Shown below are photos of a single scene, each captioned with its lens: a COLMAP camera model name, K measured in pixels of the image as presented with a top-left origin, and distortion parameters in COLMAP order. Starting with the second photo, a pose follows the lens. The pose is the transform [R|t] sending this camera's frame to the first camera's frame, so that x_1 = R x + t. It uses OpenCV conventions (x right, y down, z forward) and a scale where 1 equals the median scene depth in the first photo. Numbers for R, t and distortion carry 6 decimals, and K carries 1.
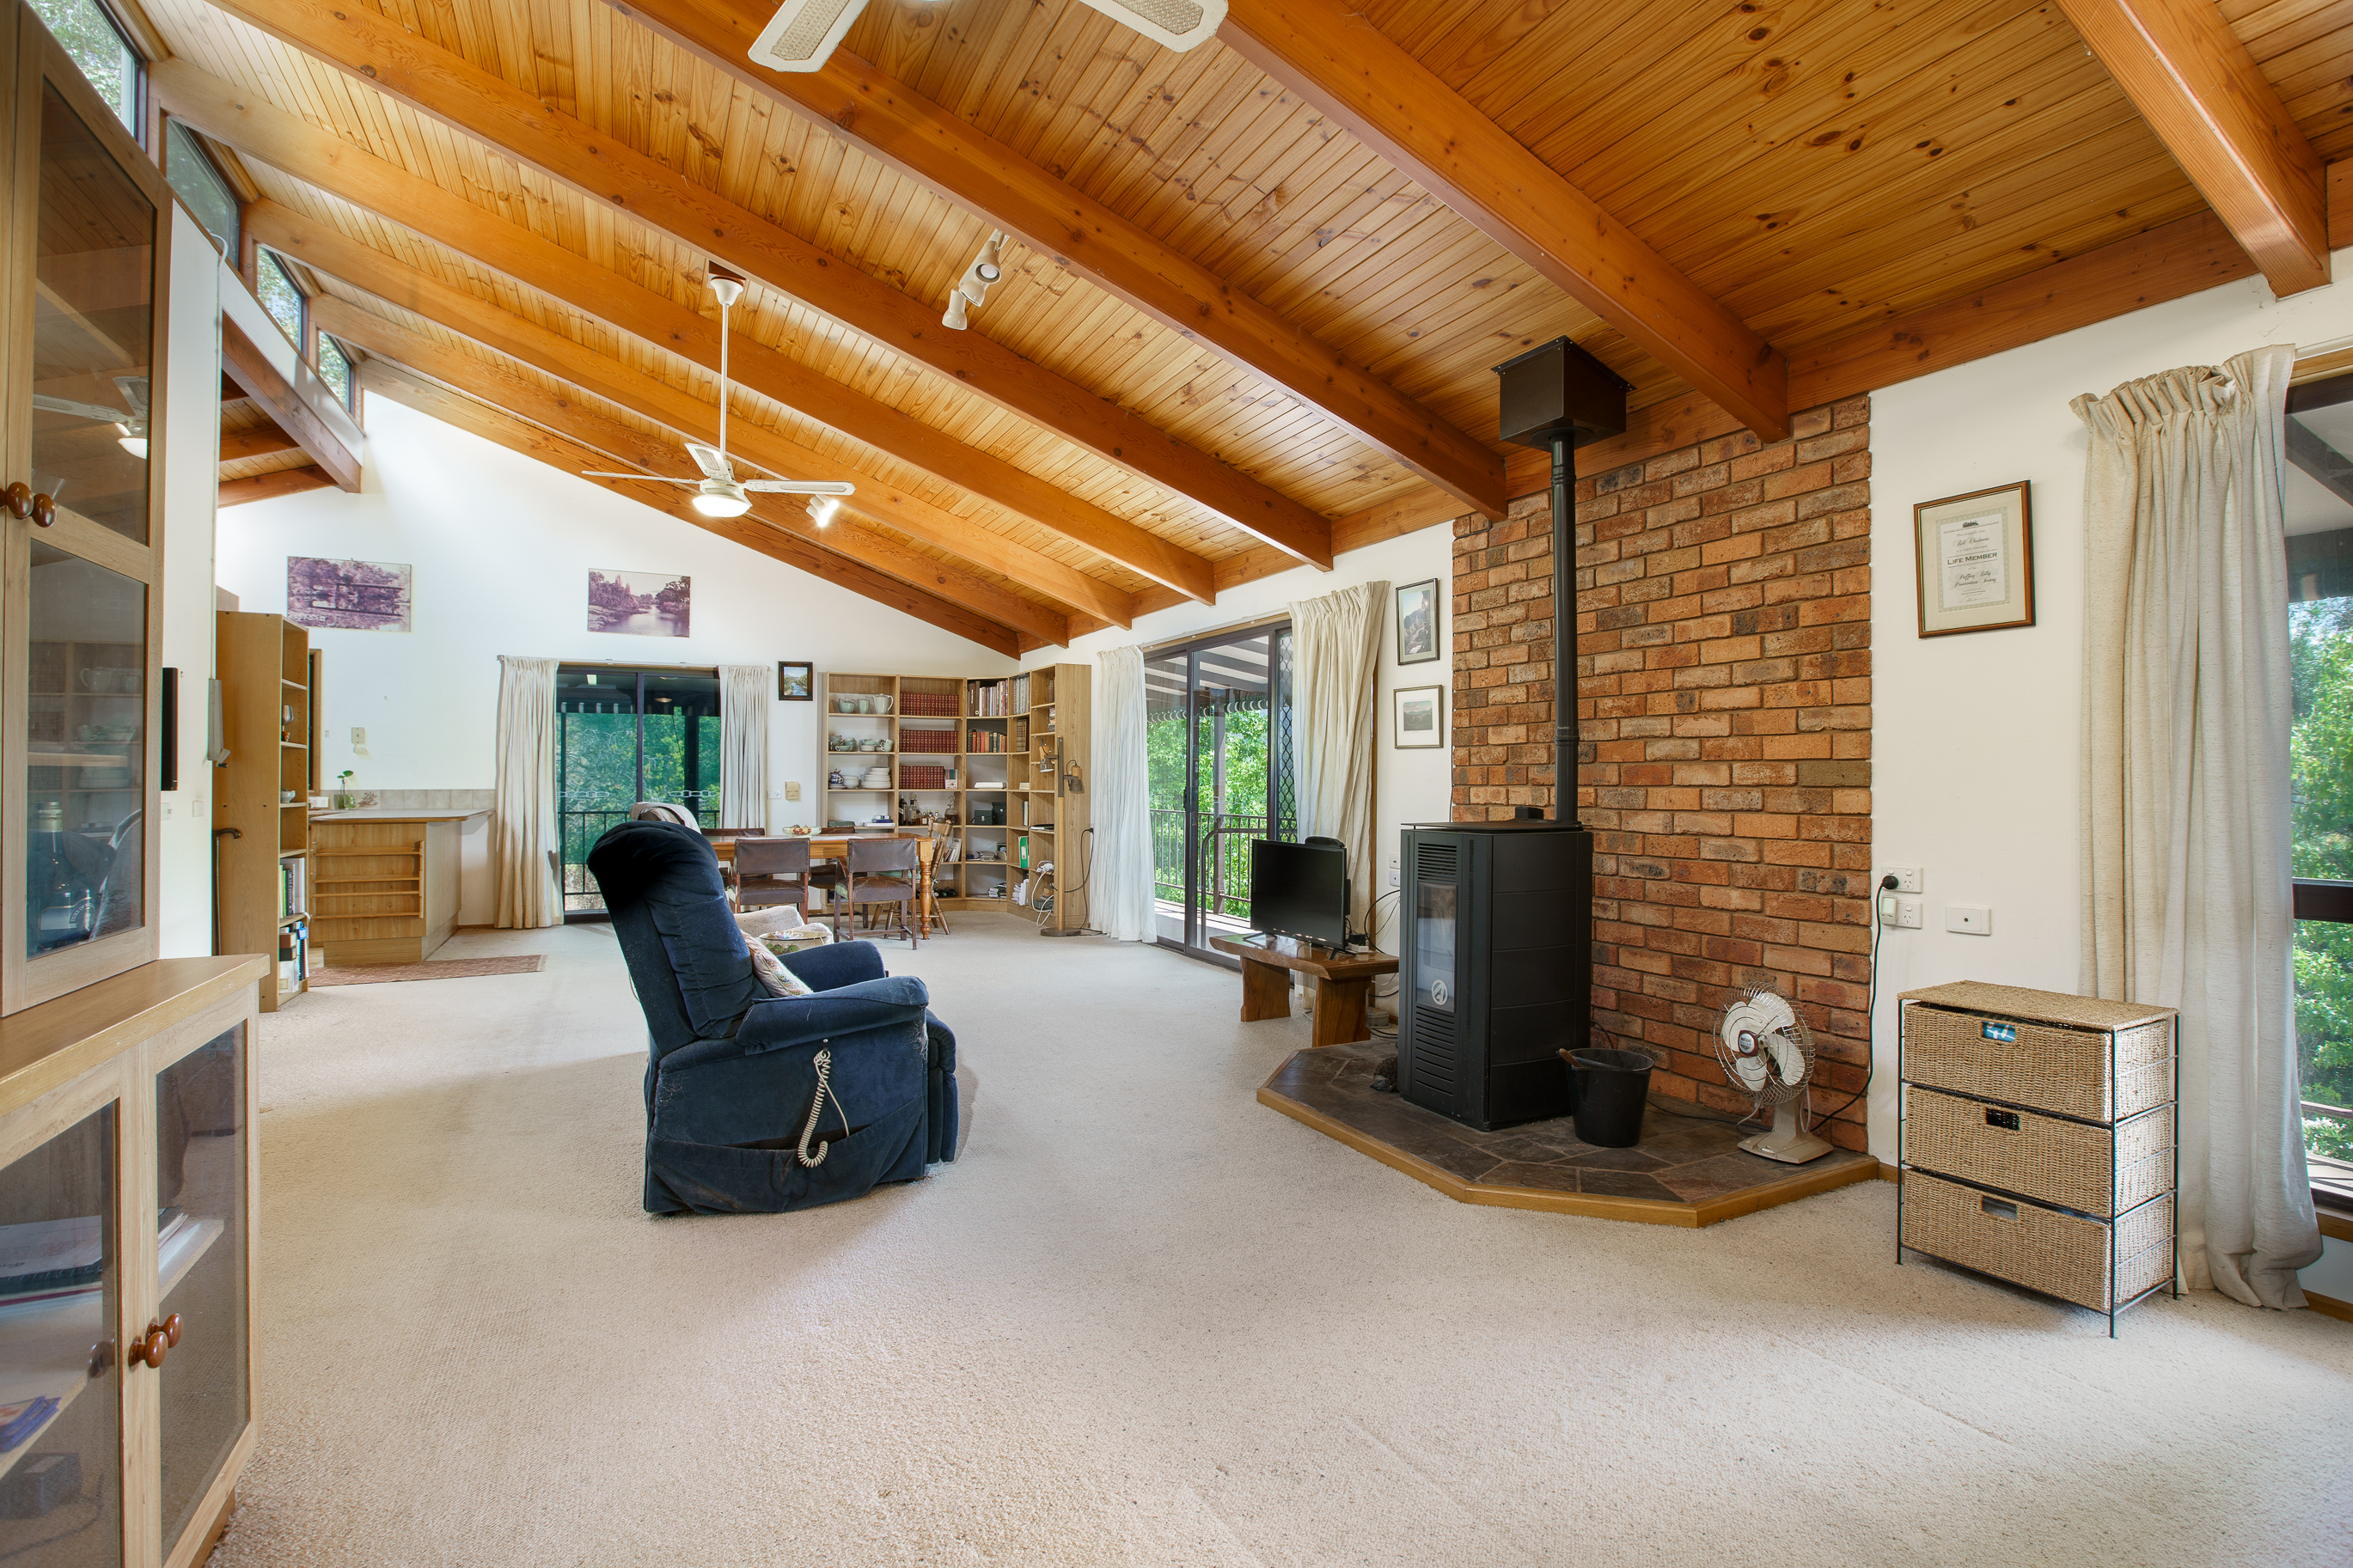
lens RADIAL K [[1111.5, 0, 1172.7], [0, 1111.5, 775.8], [0, 0, 1]] dist [-0.002375, 0.001289]
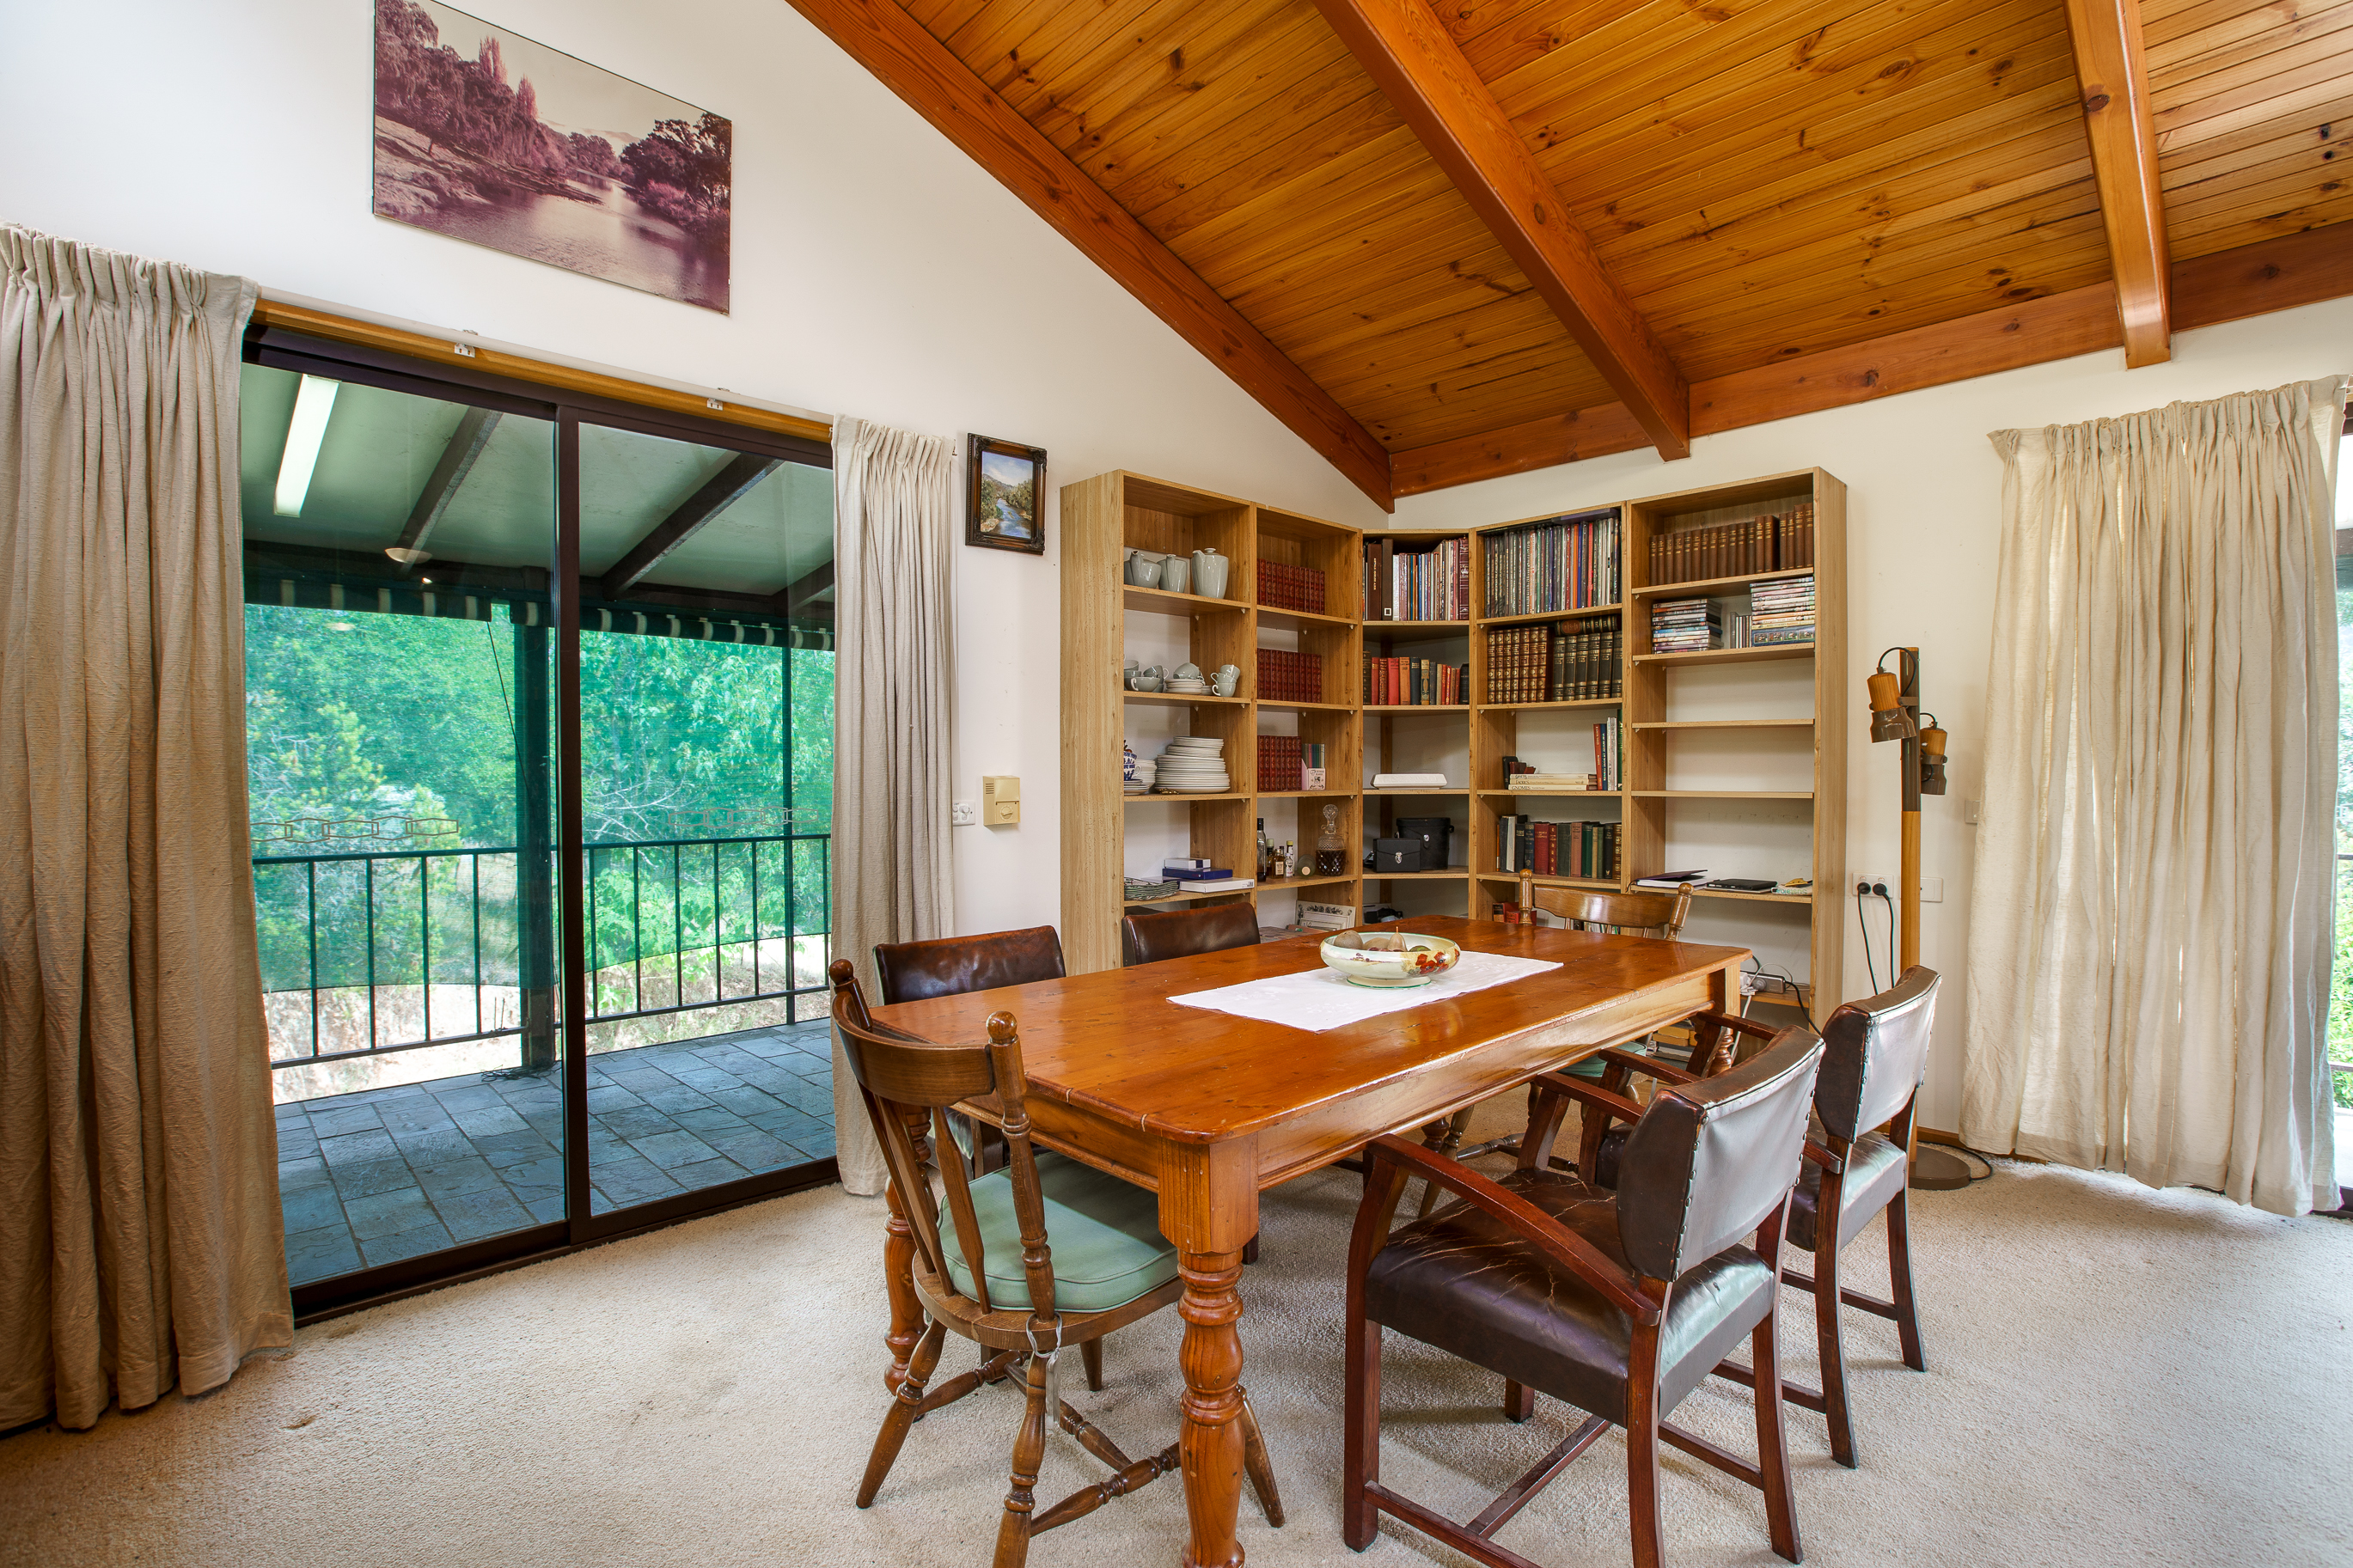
lens RADIAL K [[1111.5, 0, 1188.0], [0, 1111.5, 784.9], [0, 0, 1]] dist [-0.002375, 0.001289]
pose [[0.960924, -0.009663, 0.276644, -0.400873], [0.005206, 0.999845, 0.016844, 0.002394], [-0.276764, -0.014746, 0.960825, 0.666939]]
